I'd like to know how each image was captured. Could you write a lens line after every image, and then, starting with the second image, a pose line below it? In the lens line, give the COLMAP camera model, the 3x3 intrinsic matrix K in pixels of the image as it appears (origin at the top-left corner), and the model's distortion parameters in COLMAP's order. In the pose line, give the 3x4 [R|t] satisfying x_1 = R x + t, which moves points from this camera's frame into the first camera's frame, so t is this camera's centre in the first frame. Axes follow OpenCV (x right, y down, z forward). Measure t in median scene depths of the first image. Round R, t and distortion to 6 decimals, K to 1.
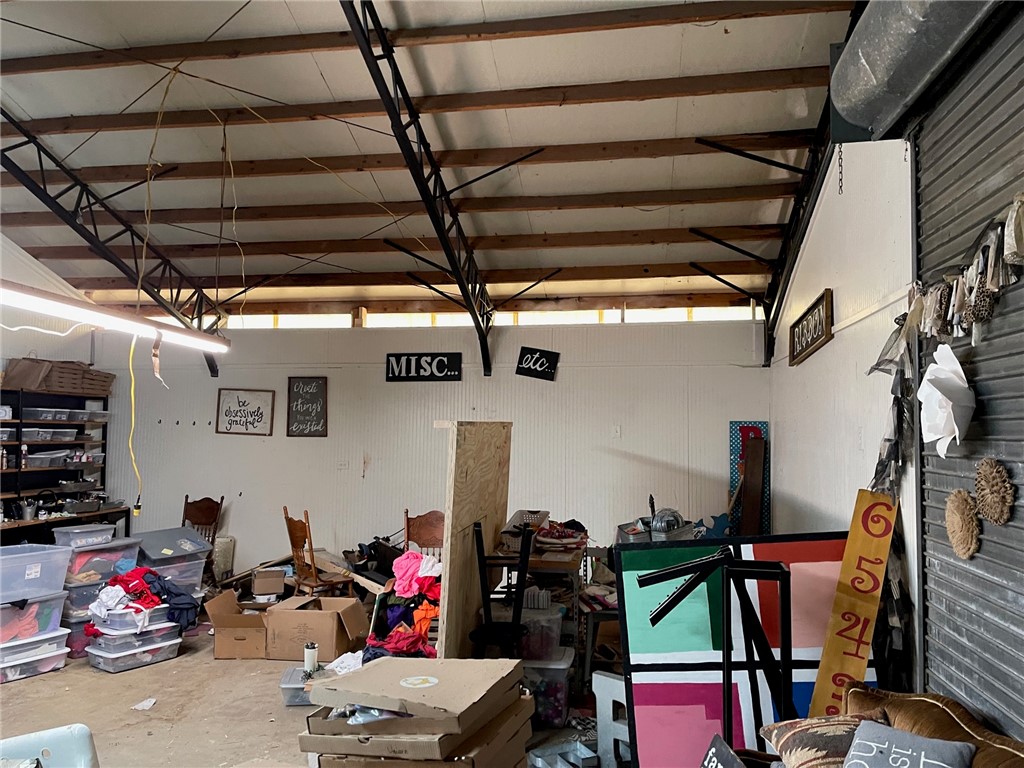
lens RADIAL K [[822.2, 0, 510.4], [0, 822.2, 380.6], [0, 0, 1]] dist [0.014227, 0.000940]
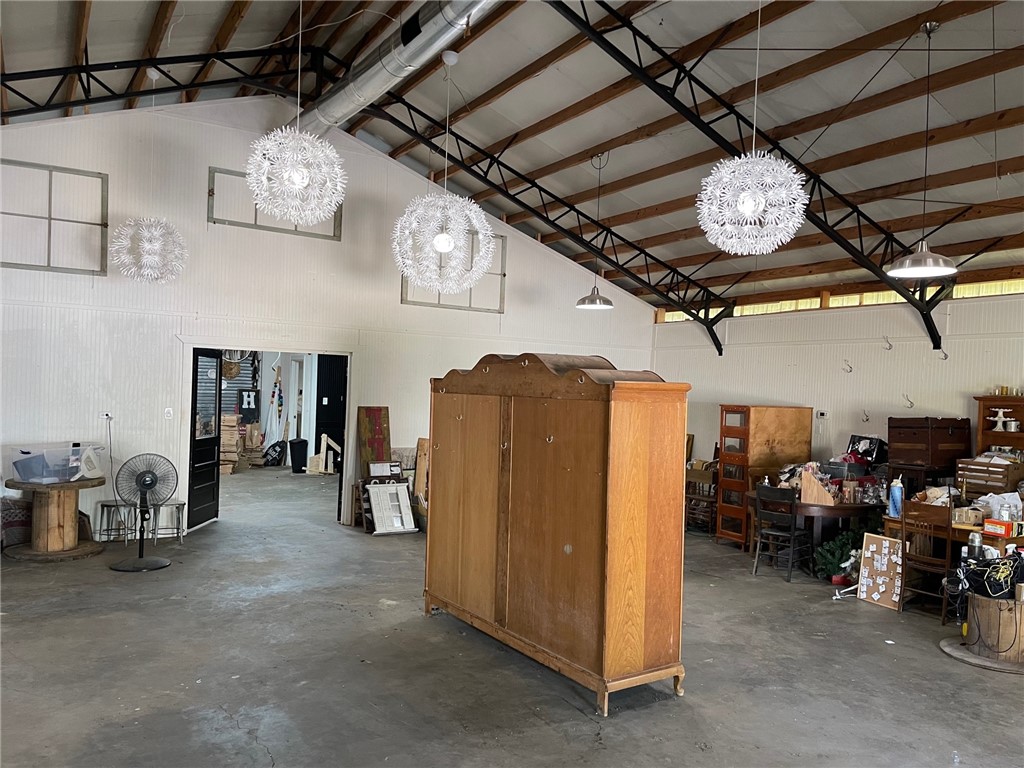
lens RADIAL K [[785.4, 0, 514.8], [0, 785.4, 391.0], [0, 0, 1]] dist [0.066400, -0.088245]
pose [[0.650921, 0.020529, -0.758868, 0.384417], [0.015709, 0.999056, 0.040501, -0.000170], [0.758983, -0.038284, 0.649984, -0.070925]]
